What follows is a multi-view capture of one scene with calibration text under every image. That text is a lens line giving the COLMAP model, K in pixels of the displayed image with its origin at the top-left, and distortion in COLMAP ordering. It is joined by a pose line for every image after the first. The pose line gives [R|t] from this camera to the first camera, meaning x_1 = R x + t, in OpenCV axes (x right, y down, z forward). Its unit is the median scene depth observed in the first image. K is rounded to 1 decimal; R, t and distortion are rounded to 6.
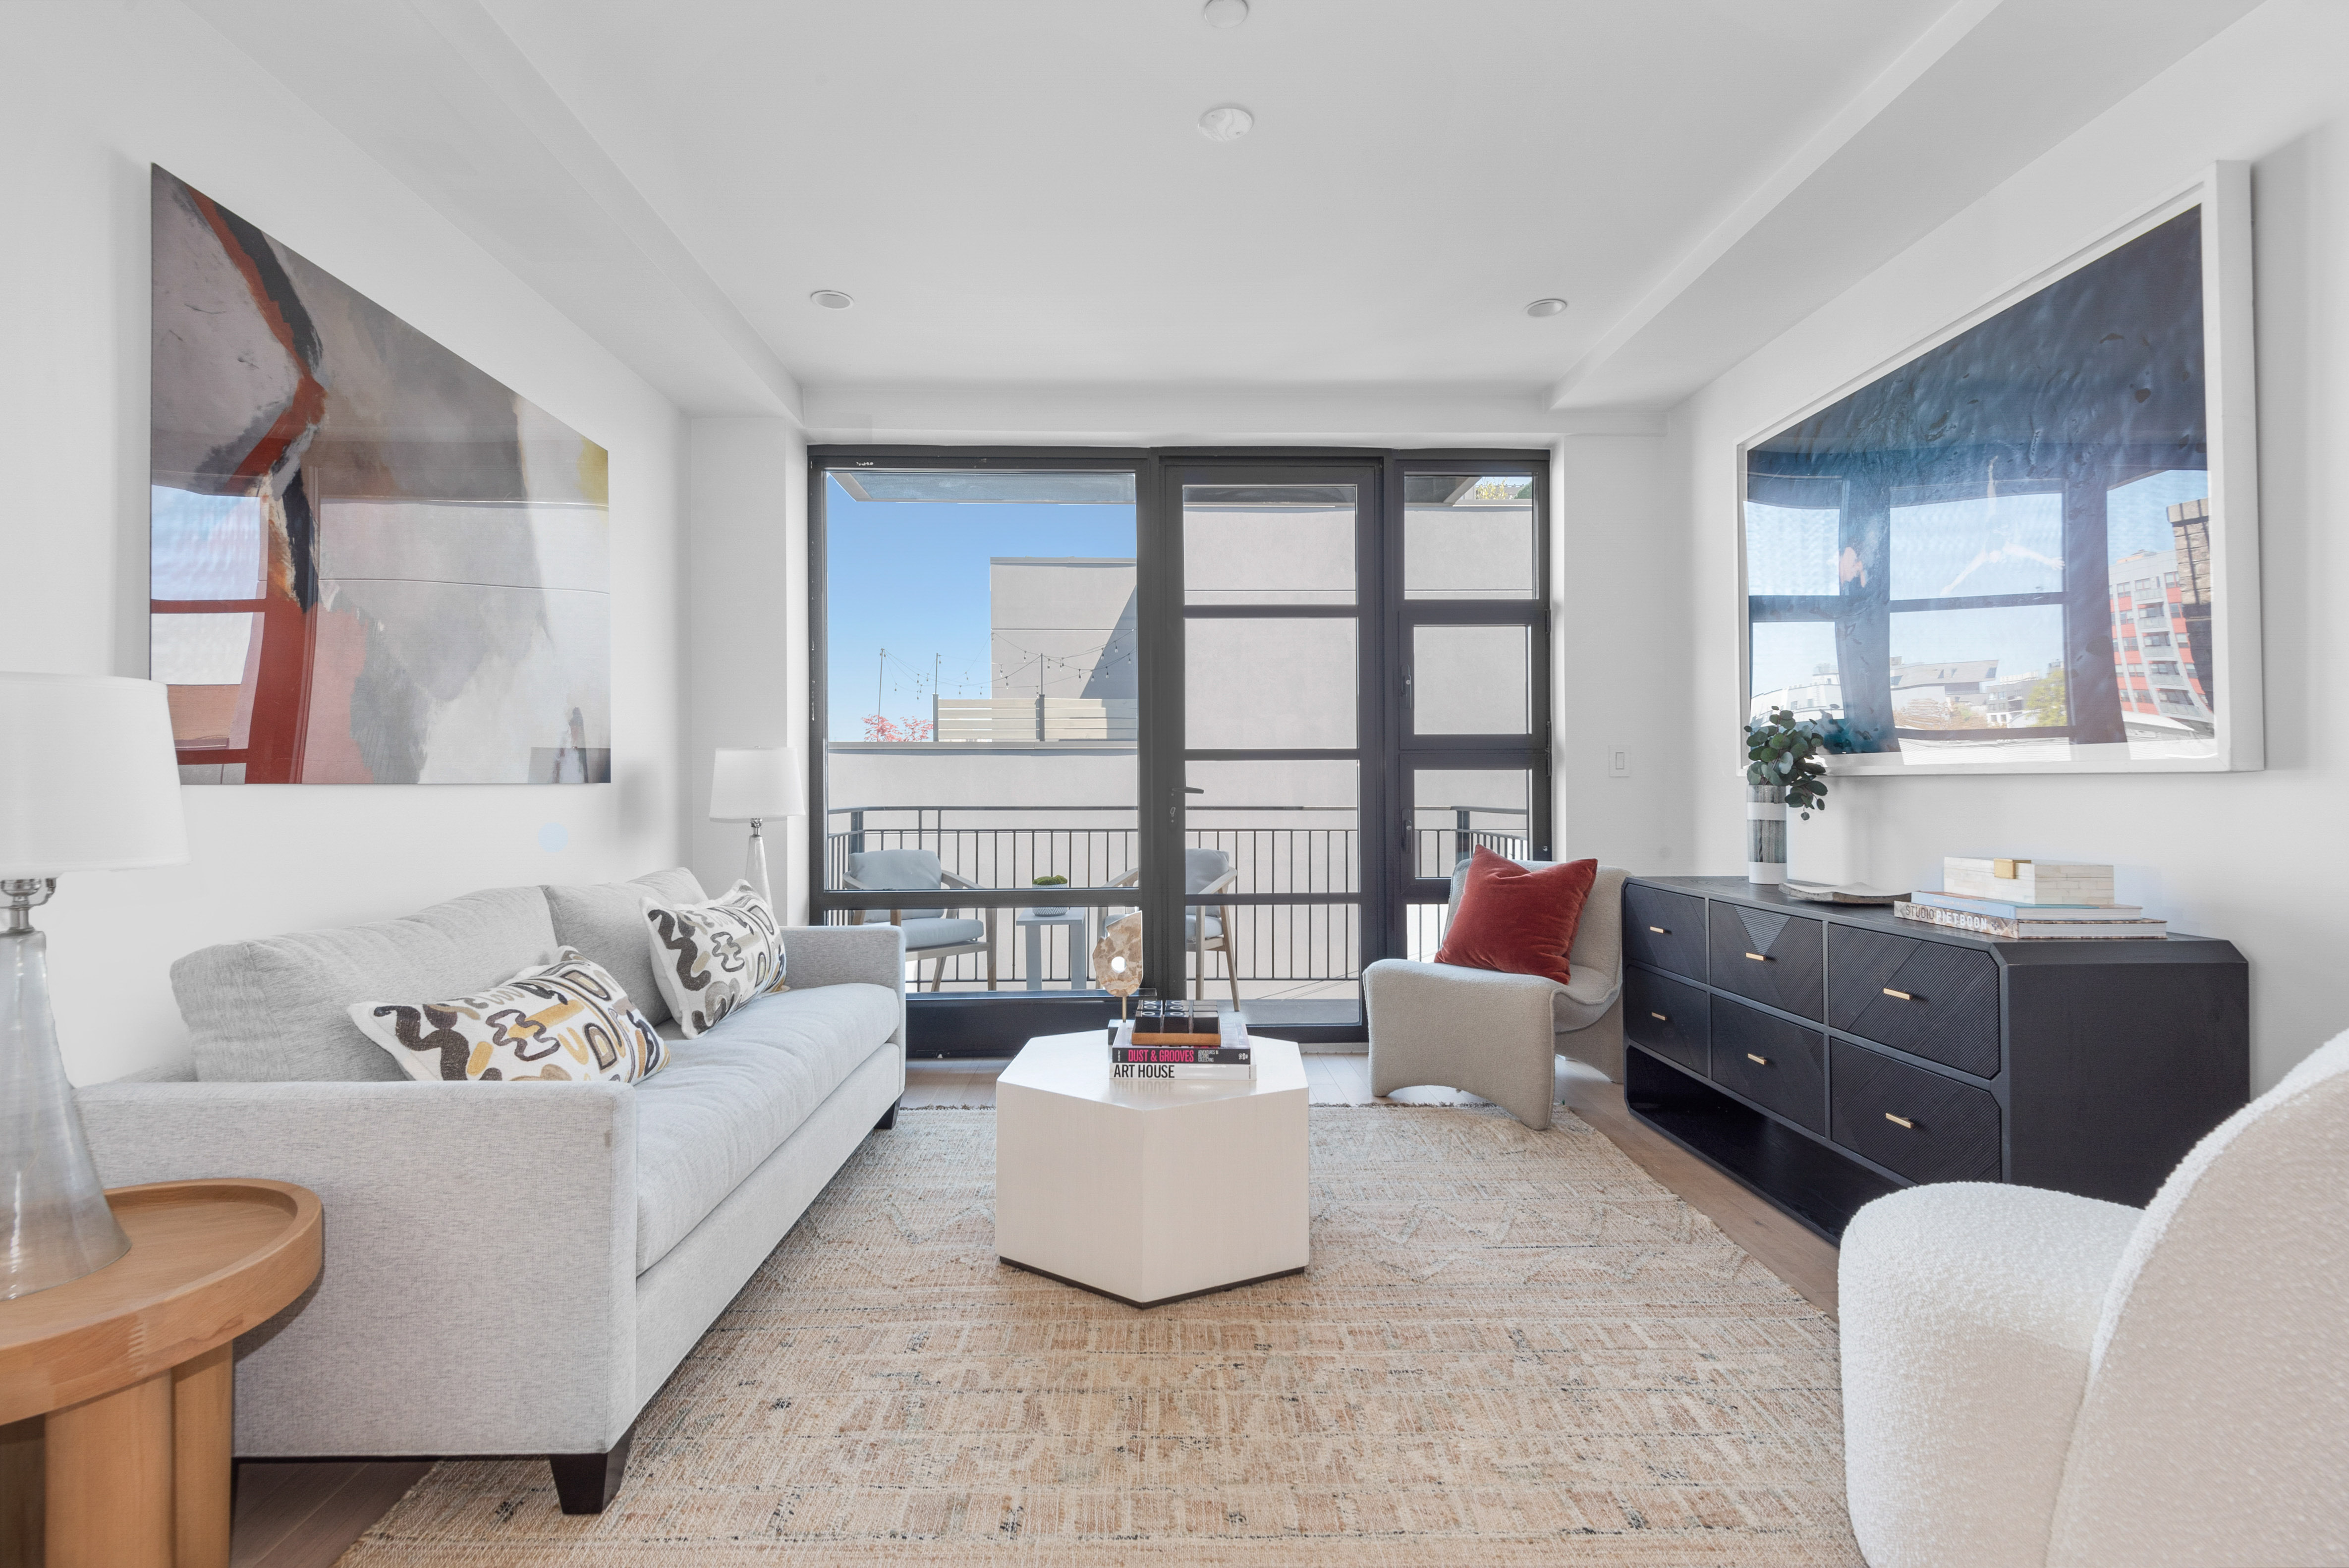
lens RADIAL K [[1077.0, 0, 1178.9], [0, 1077.0, 773.6], [0, 0, 1]] dist [0.031072, -0.004709]
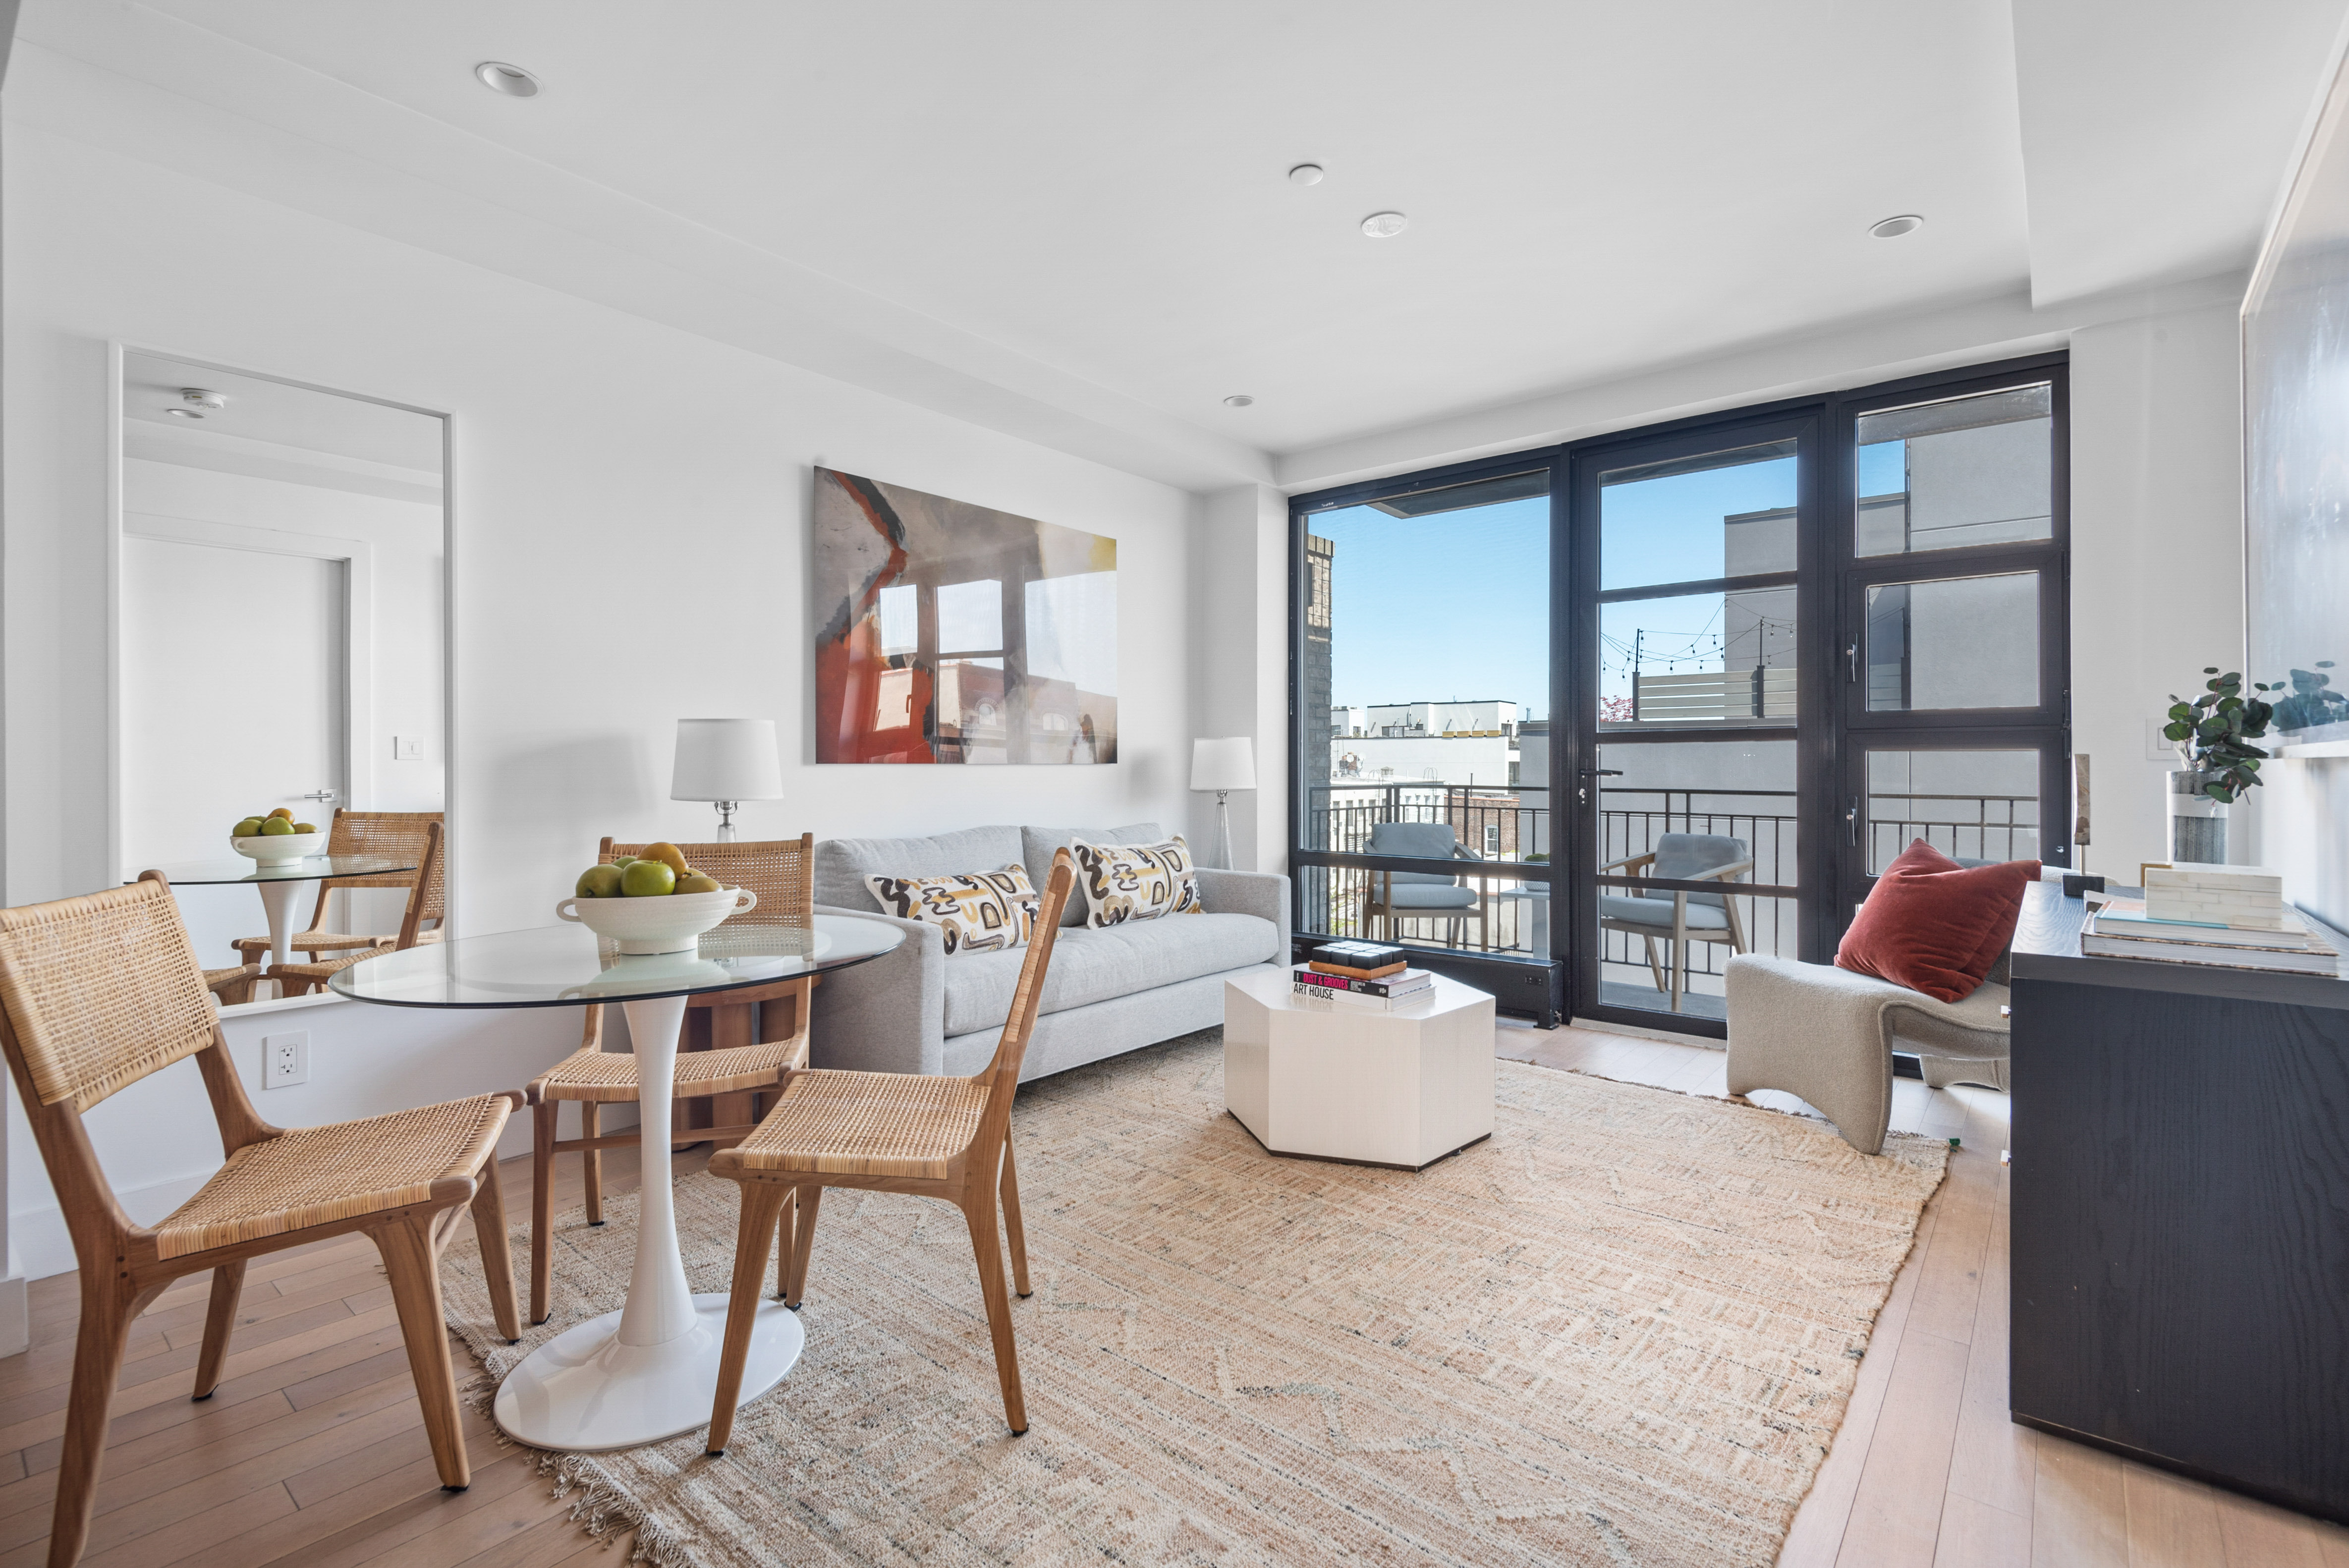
lens RADIAL K [[1077.0, 0, 1165.1], [0, 1077.0, 761.8], [0, 0, 1]] dist [0.031072, -0.004709]
pose [[0.756068, 0.003490, -0.654484, 0.591444], [0.001237, 0.999976, 0.006761, -0.003306], [0.654492, -0.005921, 0.756045, -0.078427]]
